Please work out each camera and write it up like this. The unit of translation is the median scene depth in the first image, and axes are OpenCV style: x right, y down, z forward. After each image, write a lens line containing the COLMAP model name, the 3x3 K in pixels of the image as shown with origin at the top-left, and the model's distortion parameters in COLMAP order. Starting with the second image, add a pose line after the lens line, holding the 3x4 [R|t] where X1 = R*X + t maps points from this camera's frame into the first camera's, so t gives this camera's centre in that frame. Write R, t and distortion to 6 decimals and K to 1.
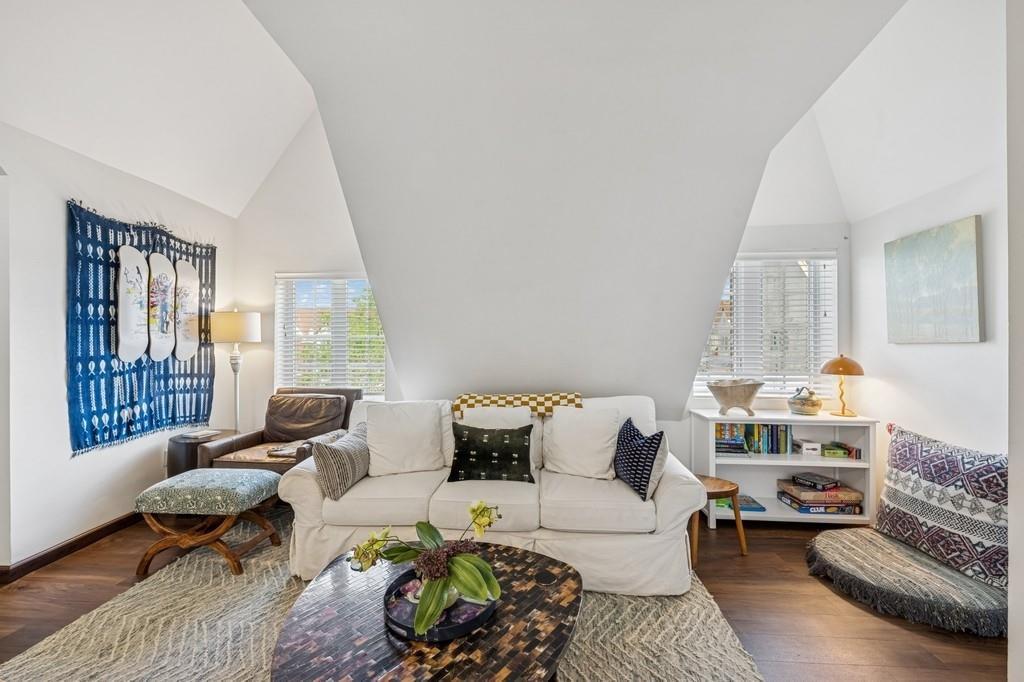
lens RADIAL K [[402.9, 0, 512.5], [0, 402.9, 342.1], [0, 0, 1]] dist [0.000690, -0.000064]
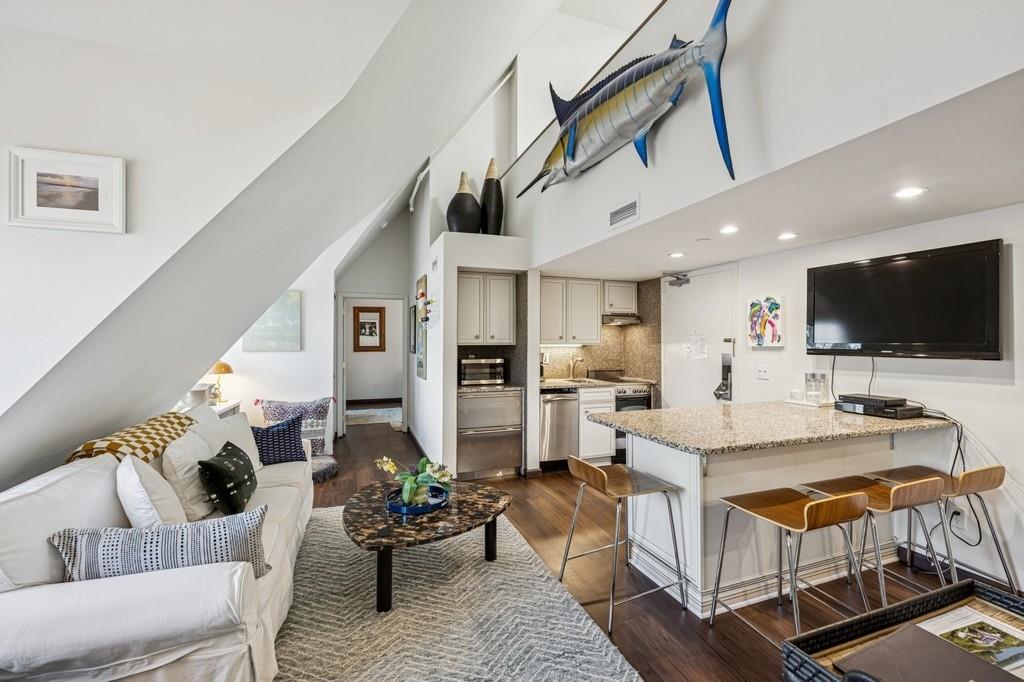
lens RADIAL K [[427.5, 0, 514.5], [0, 427.5, 340.7], [0, 0, 1]] dist [0.002433, 0.000075]
pose [[-0.419177, 0.004121, 0.907895, -1.005572], [-0.005290, 0.999962, -0.006982, -0.033003], [-0.907889, -0.007730, -0.419139, 0.677262]]
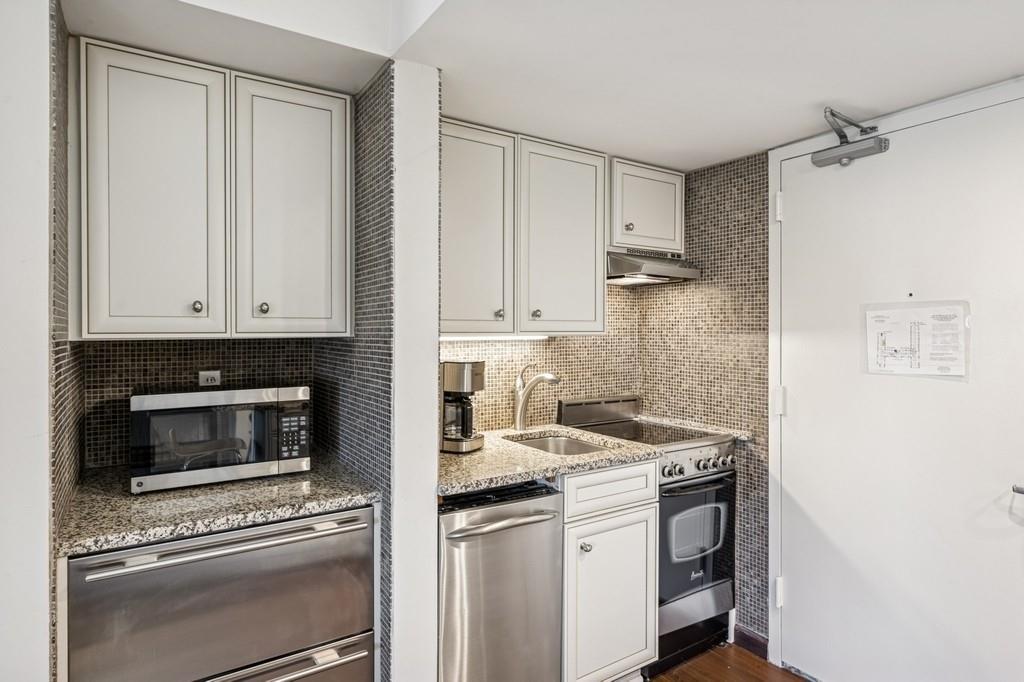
lens RADIAL K [[562.2, 0, 509.4], [0, 562.2, 331.2], [0, 0, 1]] dist [-0.002121, -0.000028]
pose [[-0.607875, -0.000638, 0.794033, -0.530541], [-0.003186, 0.999994, -0.001635, -0.034010], [-0.794026, -0.003523, -0.607873, 0.435437]]
